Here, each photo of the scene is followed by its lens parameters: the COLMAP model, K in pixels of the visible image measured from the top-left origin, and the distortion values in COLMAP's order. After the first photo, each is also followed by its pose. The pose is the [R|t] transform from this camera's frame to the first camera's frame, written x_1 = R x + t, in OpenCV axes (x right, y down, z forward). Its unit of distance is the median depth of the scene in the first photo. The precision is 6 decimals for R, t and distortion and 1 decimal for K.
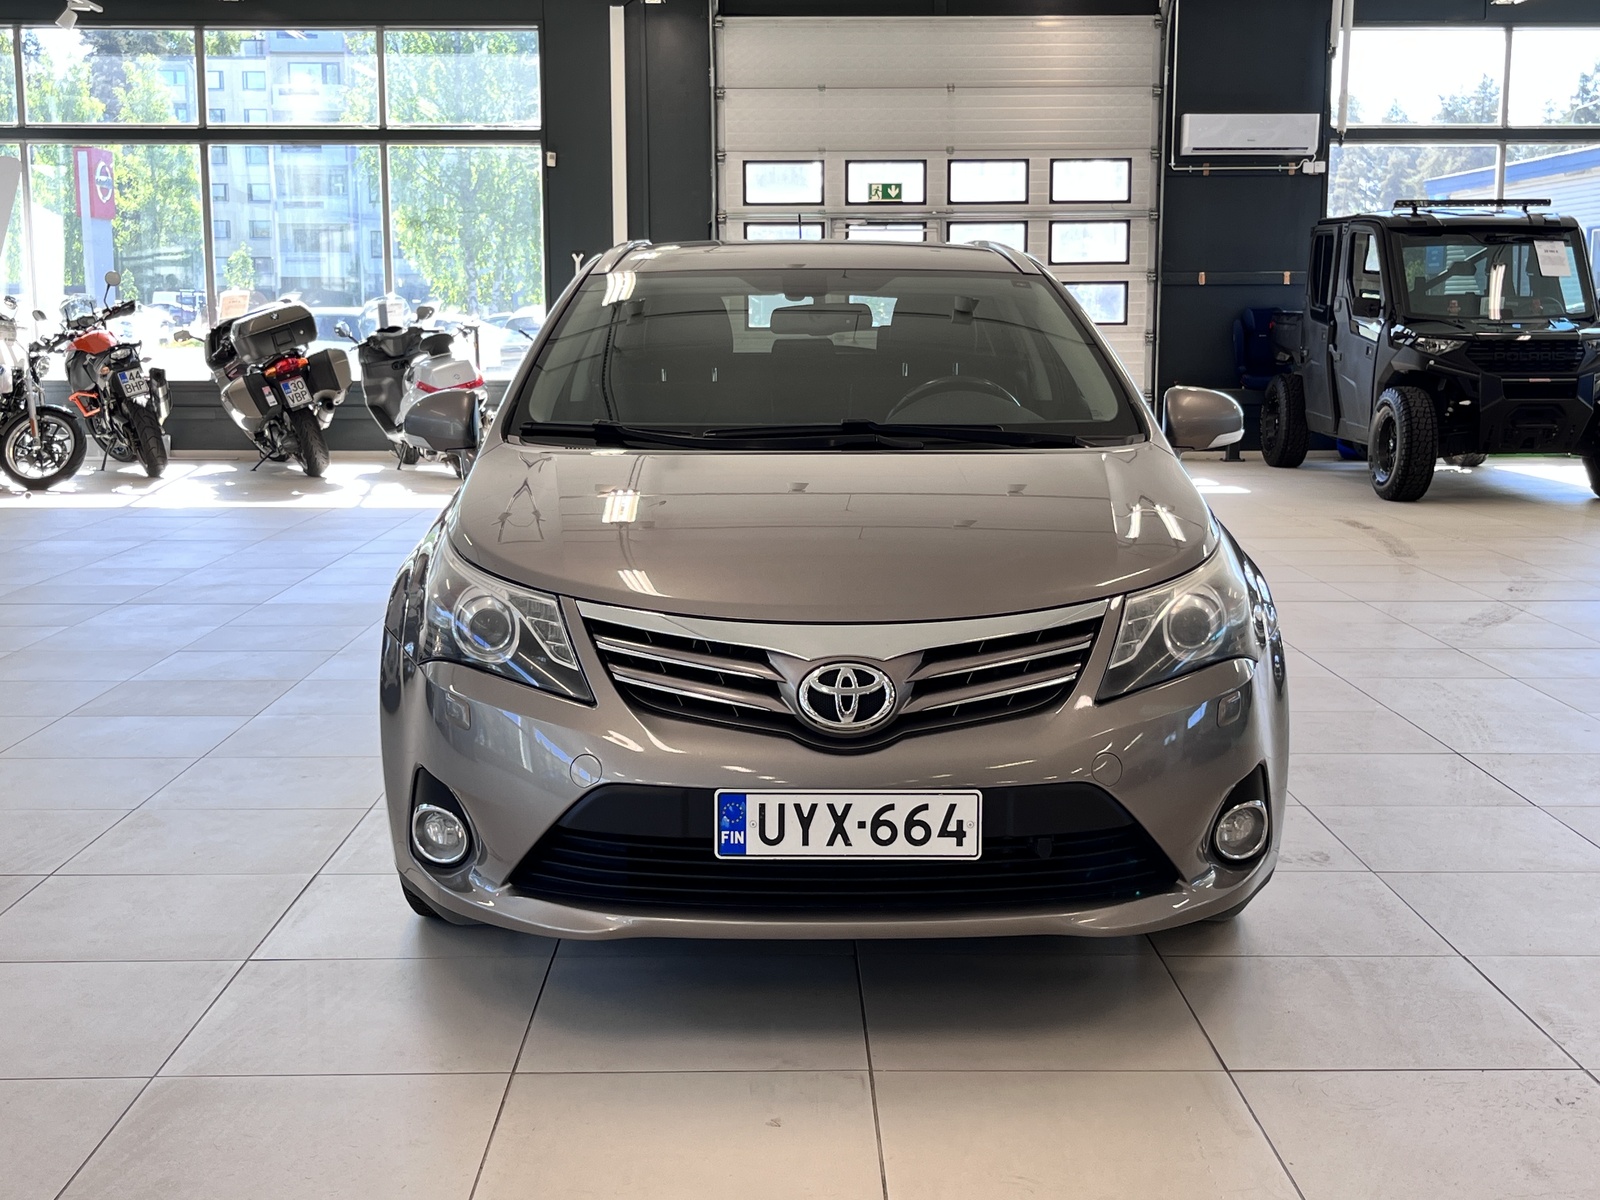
lens RADIAL K [[1975.0, 0, 800.0], [0, 1975.0, 600.0], [0, 0, 1]] dist [-0.011055, -0.059248]
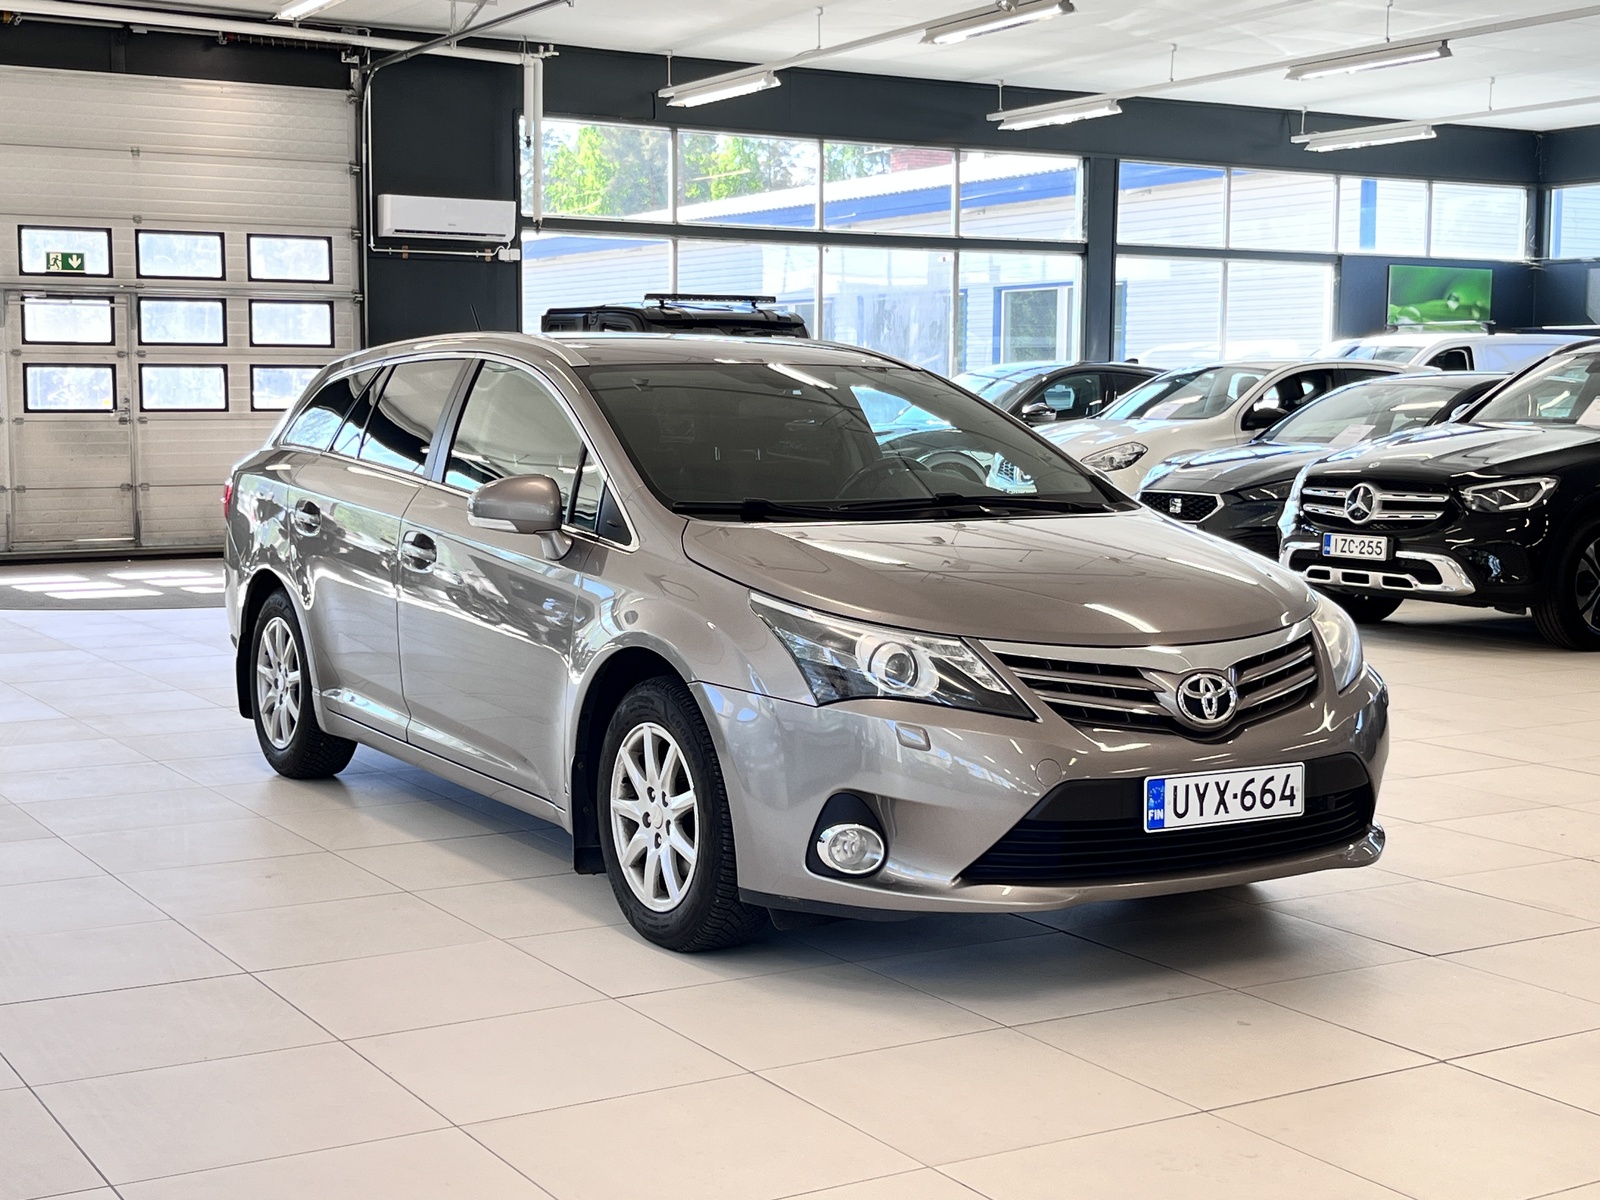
lens RADIAL K [[2190.8, 0, 800.0], [0, 2190.8, 600.0], [0, 0, 1]] dist [0.104422, -0.506727]
pose [[0.859784, -0.038102, 0.509234, -0.578166], [0.064859, 0.997284, -0.034888, 0.010337], [-0.506522, 0.063025, 0.859920, -0.066509]]
